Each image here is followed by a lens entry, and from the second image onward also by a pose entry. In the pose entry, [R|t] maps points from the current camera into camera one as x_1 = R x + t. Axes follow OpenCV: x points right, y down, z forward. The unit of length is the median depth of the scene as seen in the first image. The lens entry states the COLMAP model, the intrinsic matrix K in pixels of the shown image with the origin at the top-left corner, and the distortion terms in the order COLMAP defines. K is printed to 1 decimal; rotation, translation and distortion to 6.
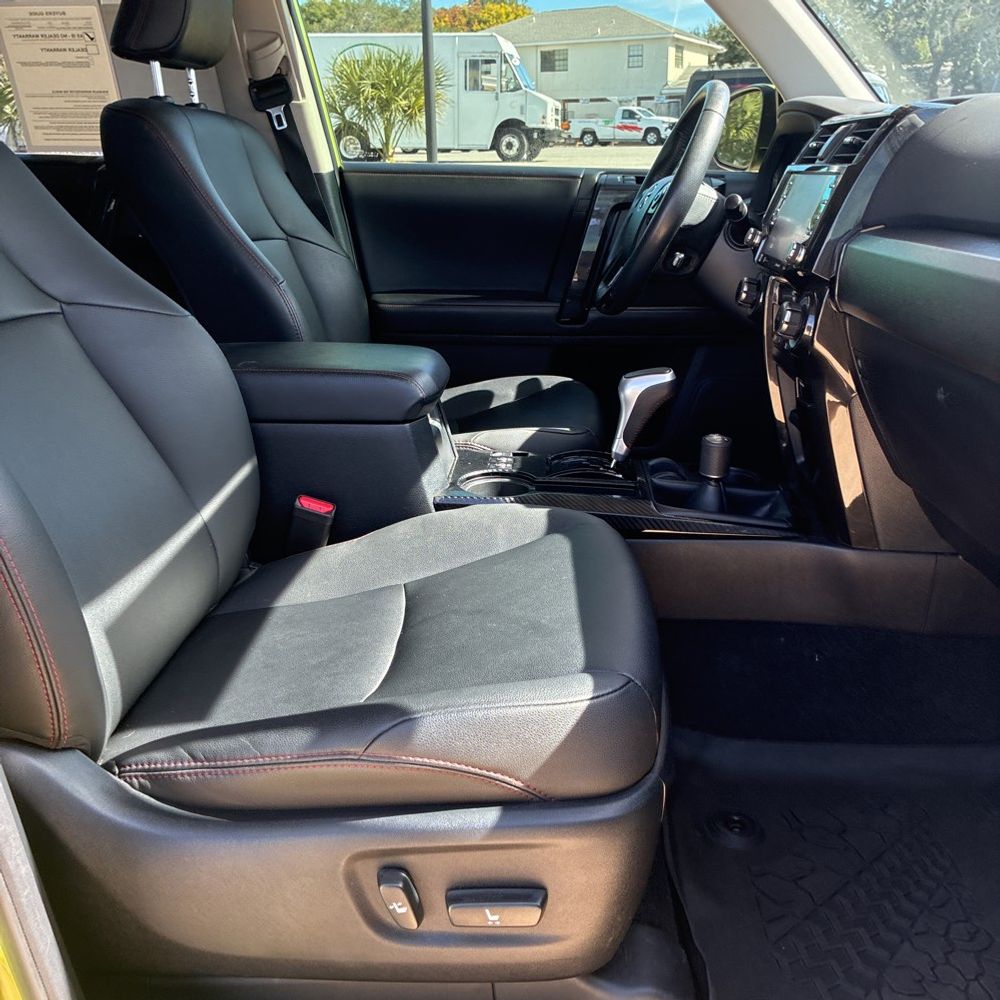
lens RADIAL K [[1024.5, 0, 500.0], [0, 1024.5, 500.0], [0, 0, 1]] dist [0.008322, 0.034737]
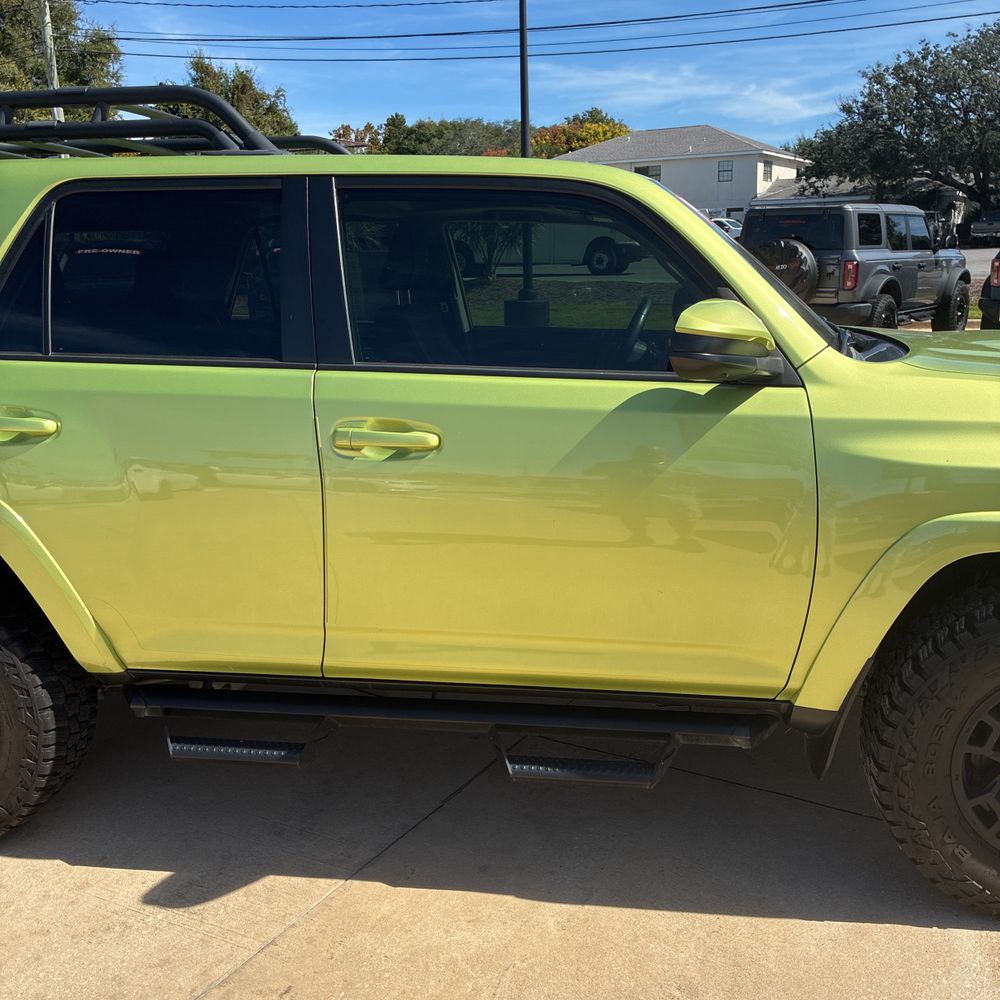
lens RADIAL K [[1034.1, 0, 506.9], [0, 1034.1, 500.5], [0, 0, 1]] dist [0.028816, -0.042529]
pose [[0.996336, 0.014780, -0.084236, 0.003345], [-0.022649, 0.995386, -0.093241, 0.007926], [0.082469, 0.094807, 0.992074, -0.040311]]
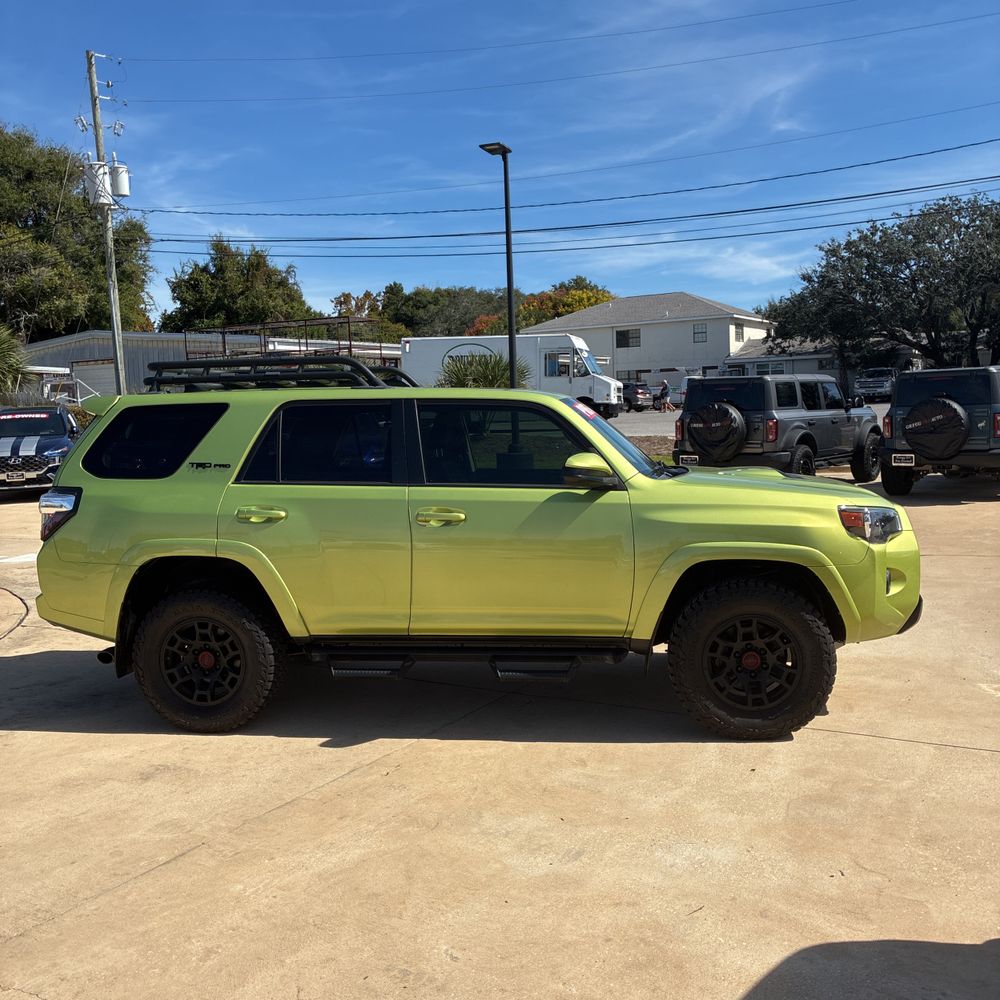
lens RADIAL K [[1043.3, 0, 500.0], [0, 1043.3, 500.0], [0, 0, 1]] dist [0.069806, -0.172561]
pose [[0.996251, -0.008751, -0.086061, 0.009128], [-0.011877, 0.971610, -0.236291, 0.025052], [0.085686, 0.236428, 0.967864, -0.099421]]
